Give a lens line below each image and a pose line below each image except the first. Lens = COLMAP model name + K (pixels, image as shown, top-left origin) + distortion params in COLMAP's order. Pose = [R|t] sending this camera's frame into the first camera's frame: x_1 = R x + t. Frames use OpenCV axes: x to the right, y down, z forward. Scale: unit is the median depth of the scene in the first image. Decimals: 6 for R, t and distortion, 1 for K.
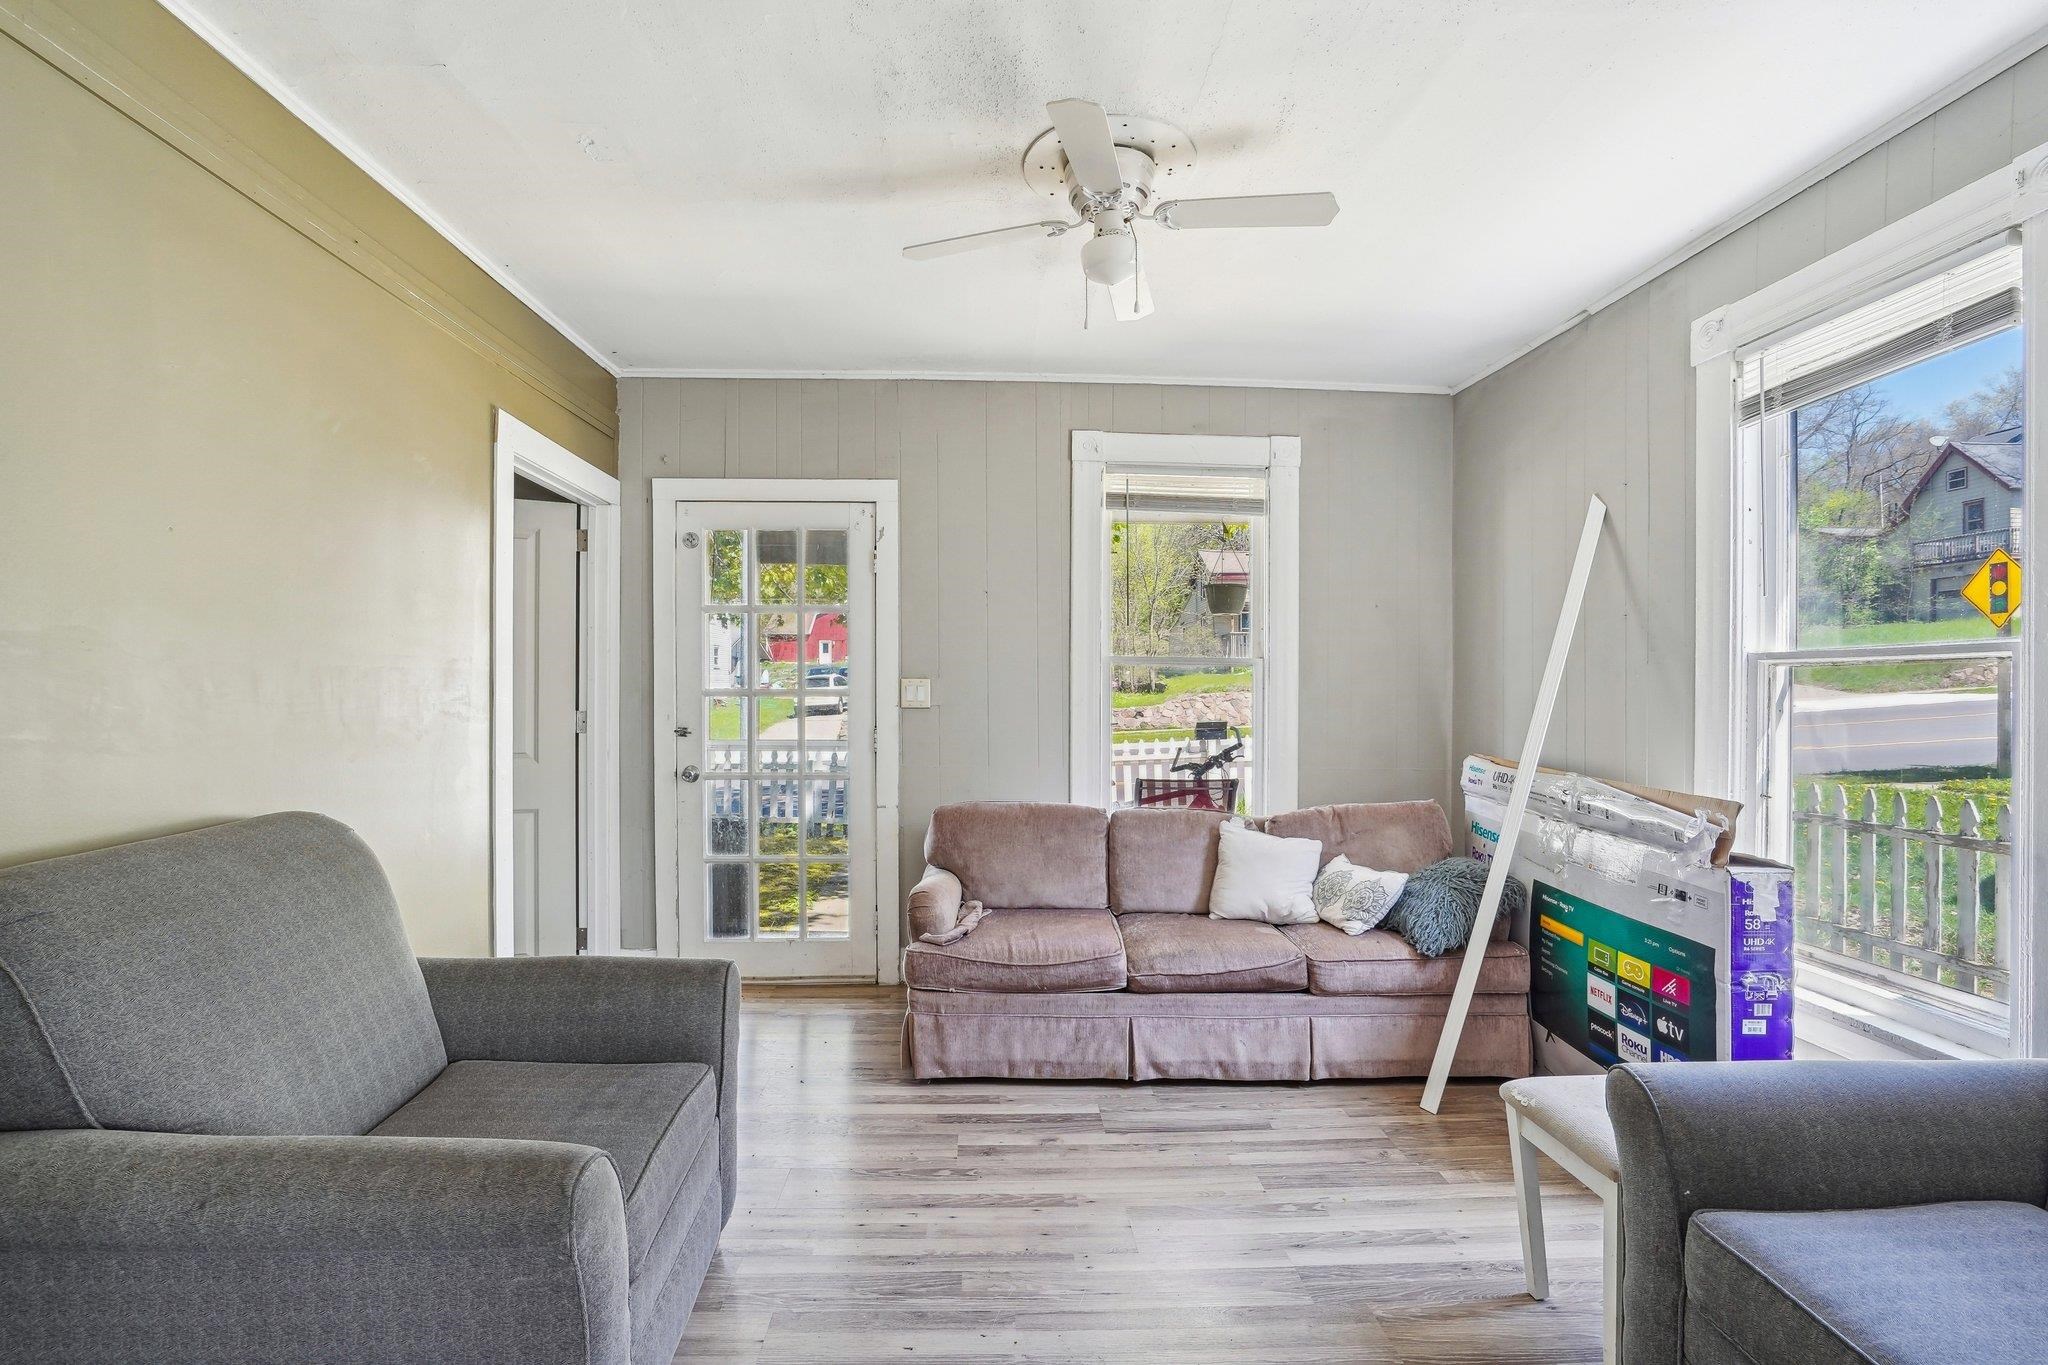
lens RADIAL K [[946.9, 0, 1024.0], [0, 946.9, 682.5], [0, 0, 1]] dist [-0.054911, 0.028053]
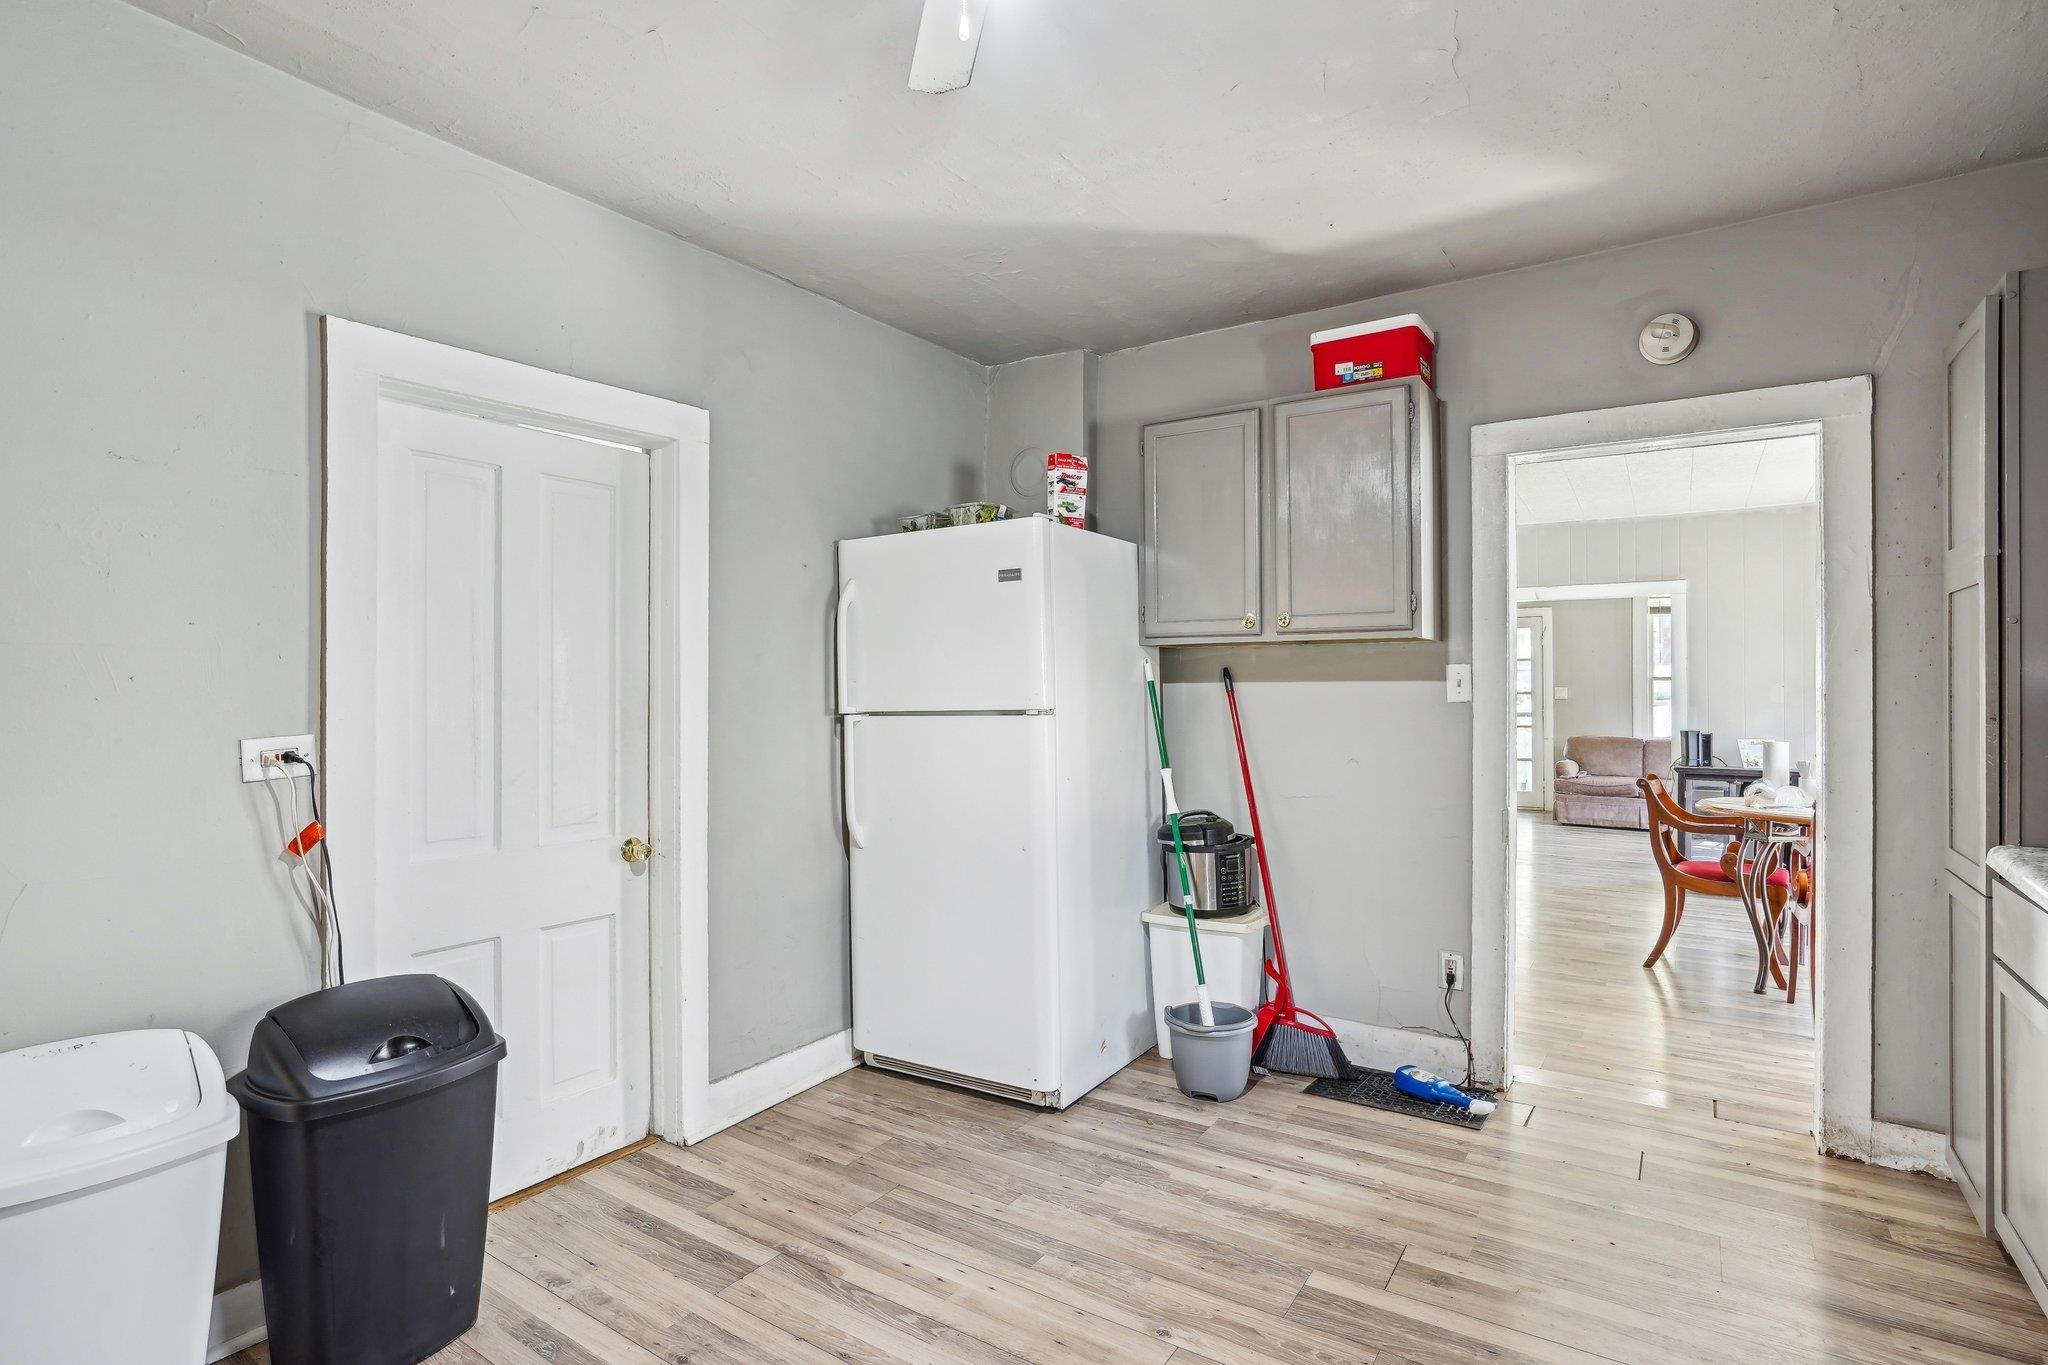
lens RADIAL K [[1031.6, 0, 1022.1], [0, 1031.6, 690.7], [0, 0, 1]] dist [-0.042546, 0.000659]
pose [[0.806806, -0.007554, -0.590769, 0.426541], [0.009190, 0.999958, -0.000236, -0.009021], [0.590746, -0.005239, 0.806841, -2.609329]]
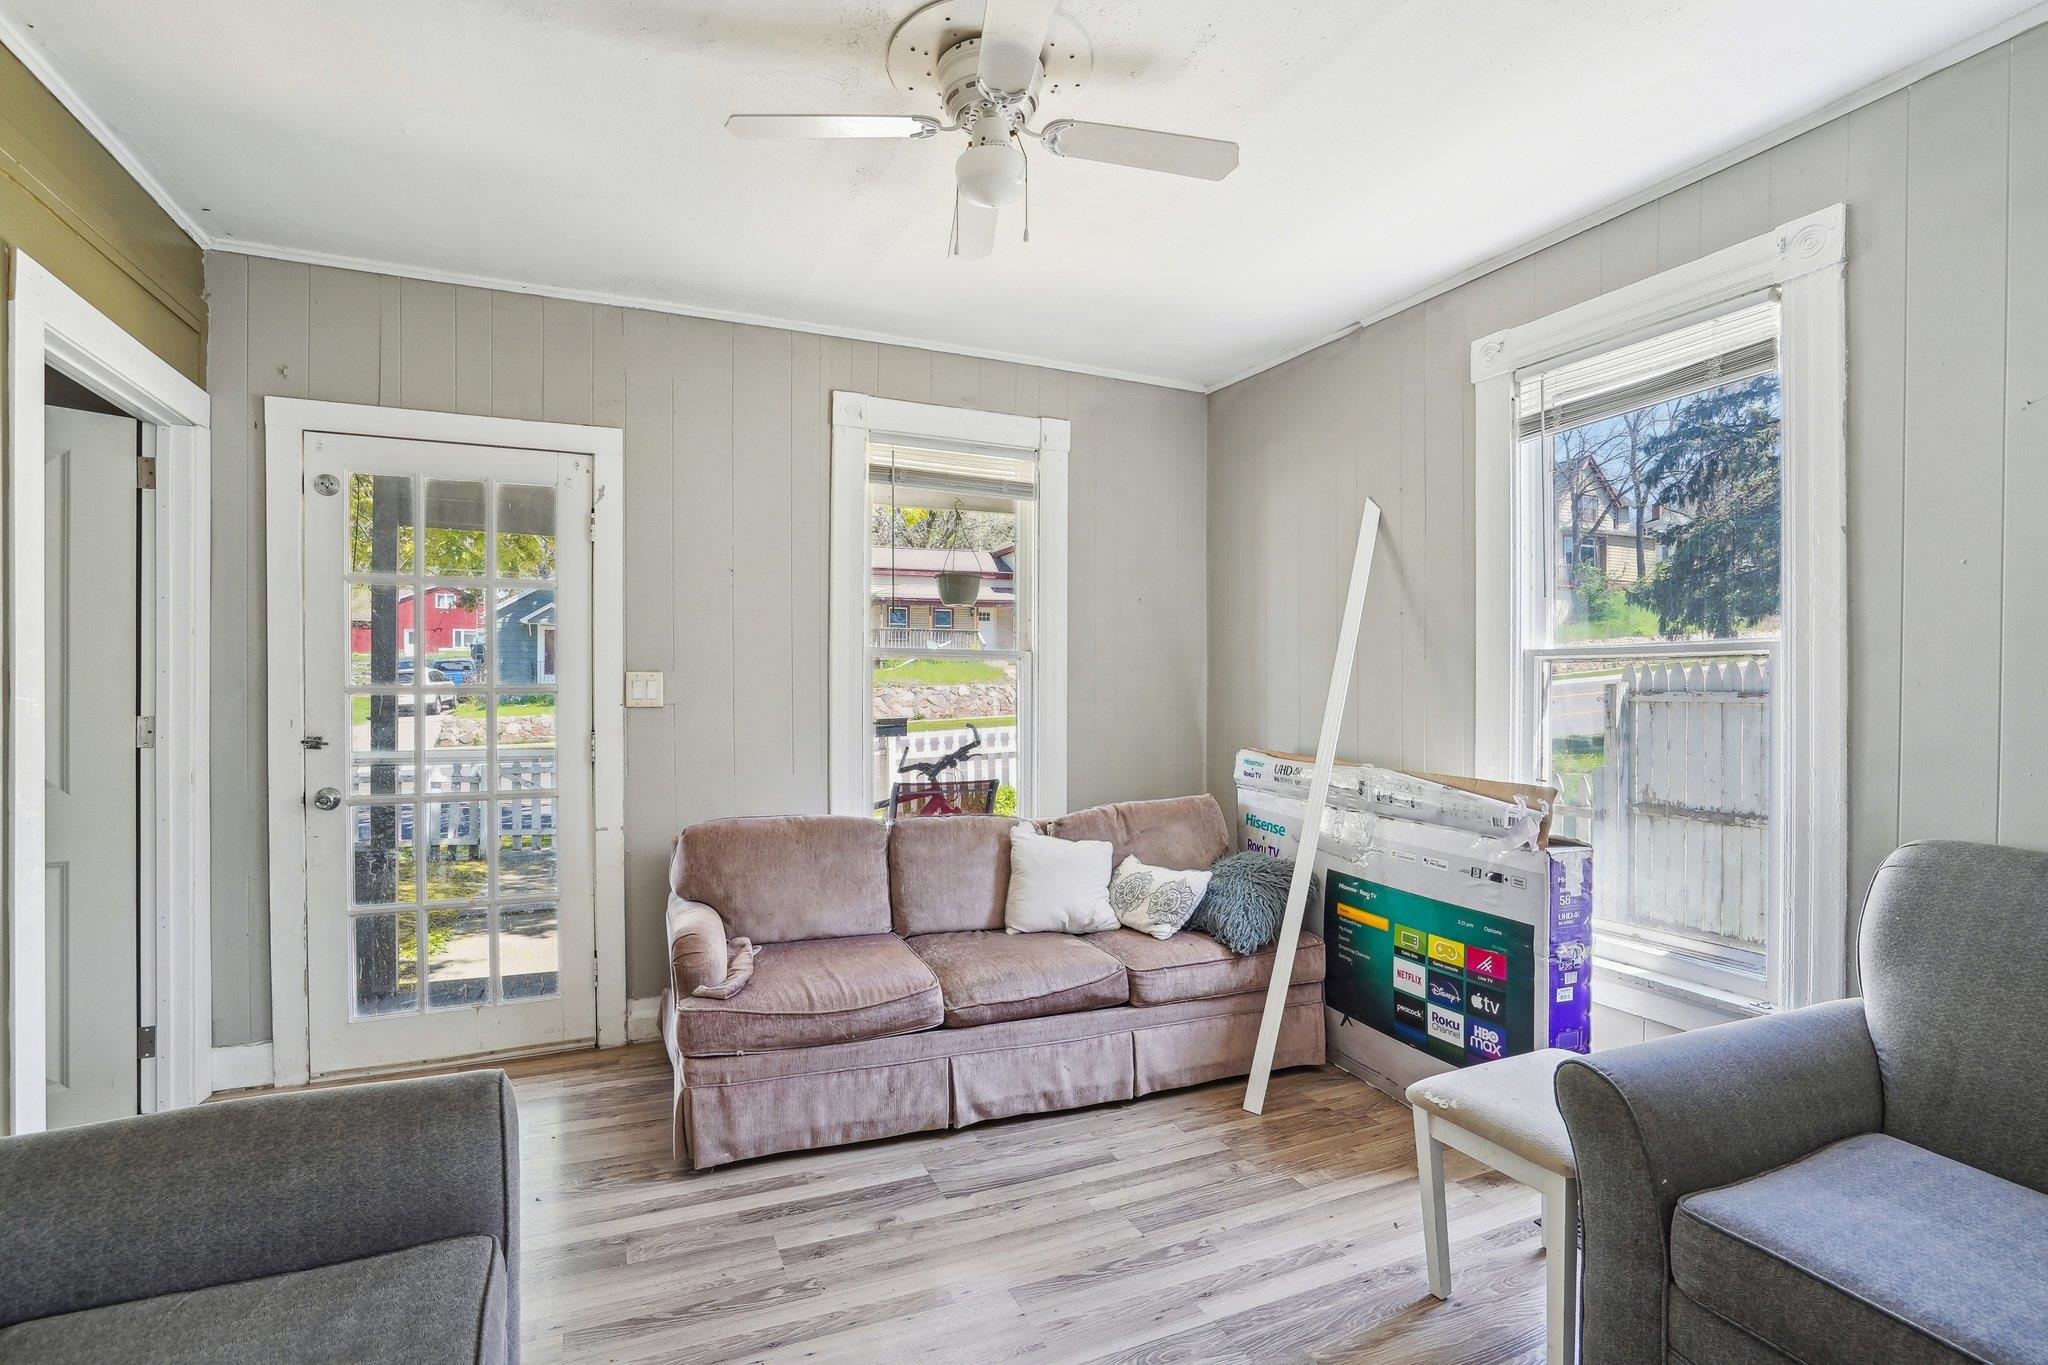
lens RADIAL K [[964.1, 0, 1030.3], [0, 964.1, 677.7], [0, 0, 1]] dist [-0.061459, 0.030869]
pose [[0.932376, 0.000803, 0.361488, -0.139020], [-0.000547, 1.000000, -0.000810, 0.002256], [-0.361489, 0.000557, 0.932376, 0.139996]]
